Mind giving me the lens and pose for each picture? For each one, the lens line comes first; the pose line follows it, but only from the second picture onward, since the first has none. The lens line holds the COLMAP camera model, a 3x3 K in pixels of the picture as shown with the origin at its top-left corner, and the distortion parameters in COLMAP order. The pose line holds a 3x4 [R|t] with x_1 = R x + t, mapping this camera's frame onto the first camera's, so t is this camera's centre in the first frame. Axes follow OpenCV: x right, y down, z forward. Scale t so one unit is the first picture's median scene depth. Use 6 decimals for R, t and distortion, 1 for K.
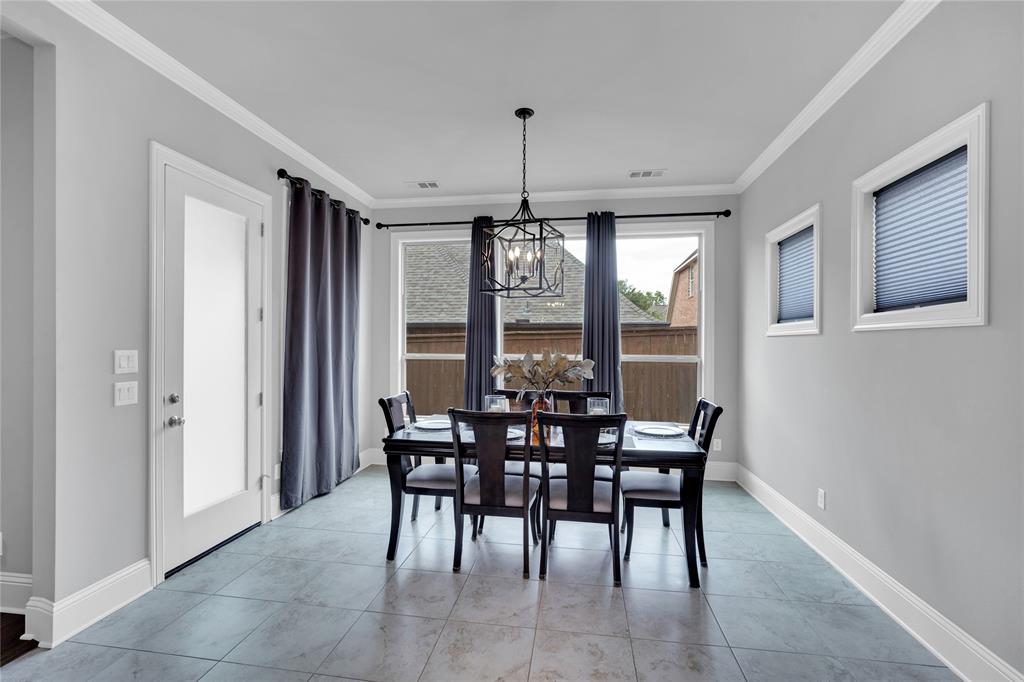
lens RADIAL K [[450.9, 0, 511.0], [0, 450.9, 339.1], [0, 0, 1]] dist [-0.018101, 0.006938]
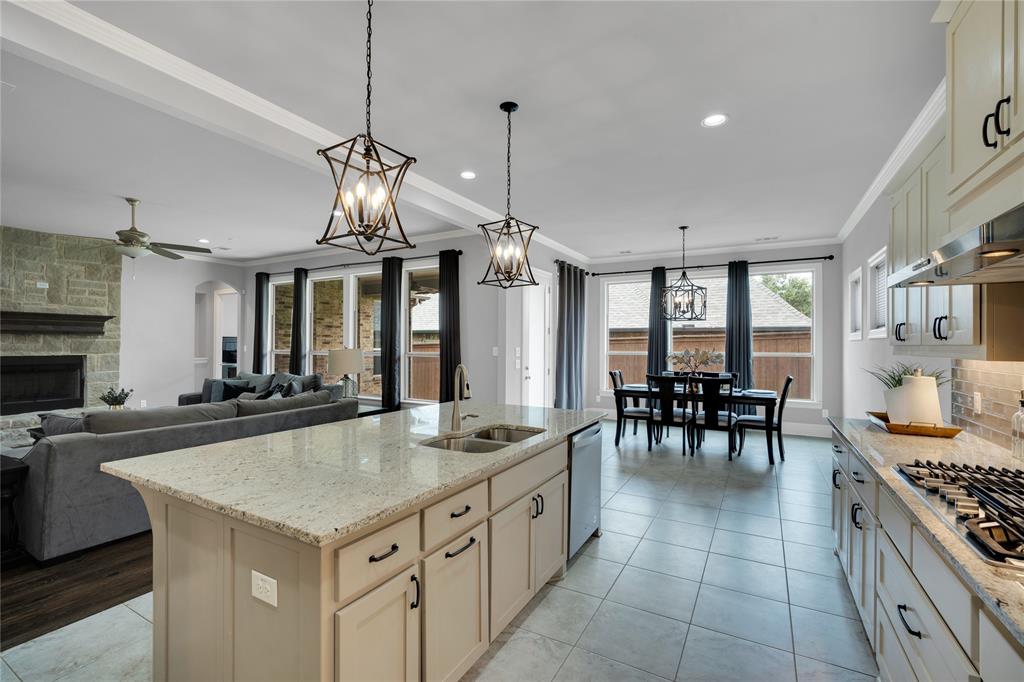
lens RADIAL K [[450.9, 0, 511.0], [0, 450.9, 339.1], [0, 0, 1]] dist [-0.018101, 0.006938]
pose [[0.935894, -0.002864, -0.352269, 0.014821], [0.002483, 0.999996, -0.001531, -0.015045], [0.352272, 0.000558, 0.935898, -1.042794]]
